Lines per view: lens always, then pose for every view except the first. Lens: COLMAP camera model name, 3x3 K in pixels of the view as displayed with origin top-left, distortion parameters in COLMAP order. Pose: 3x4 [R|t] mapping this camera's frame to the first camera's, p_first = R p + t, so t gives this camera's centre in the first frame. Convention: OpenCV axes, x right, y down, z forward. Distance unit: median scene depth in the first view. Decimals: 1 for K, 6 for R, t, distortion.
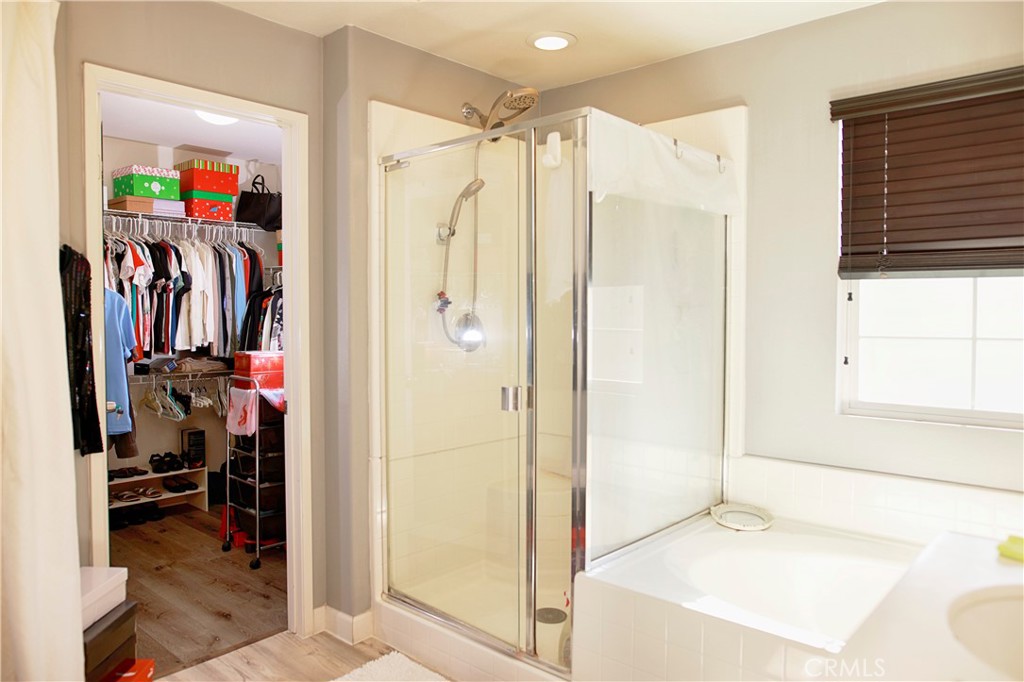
lens RADIAL K [[715.1, 0, 518.1], [0, 715.1, 332.7], [0, 0, 1]] dist [-0.056174, 0.054104]
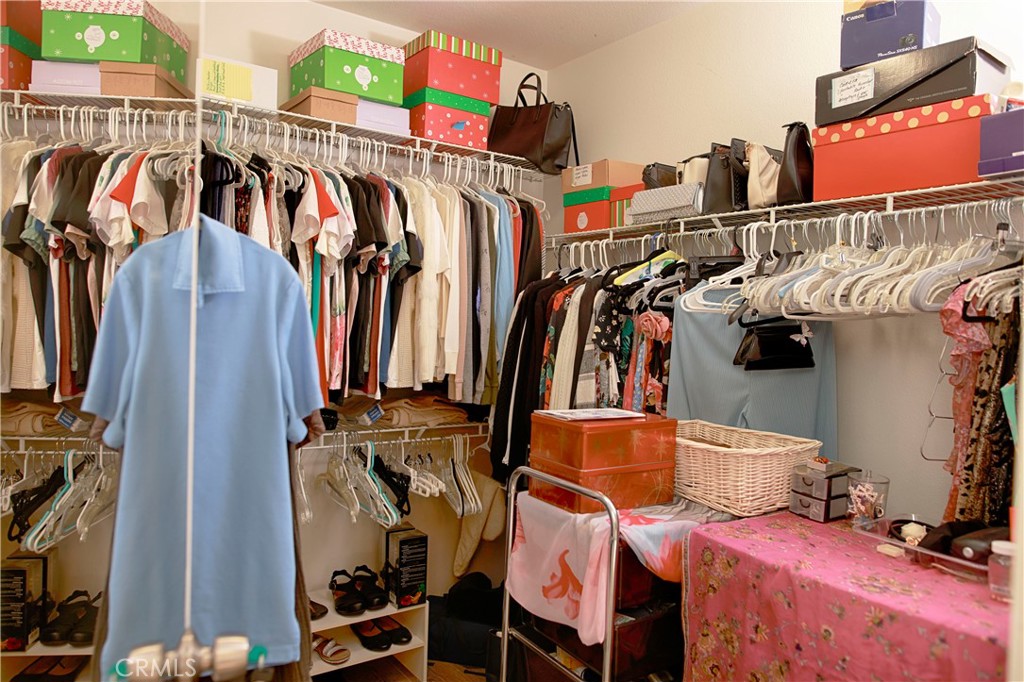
lens RADIAL K [[715.1, 0, 518.1], [0, 715.1, 332.7], [0, 0, 1]] dist [-0.056174, 0.054104]
pose [[0.976457, 0.035061, -0.212843, -0.283974], [-0.038068, 0.999225, -0.010044, -0.013527], [0.212326, 0.017910, 0.977035, 0.517296]]
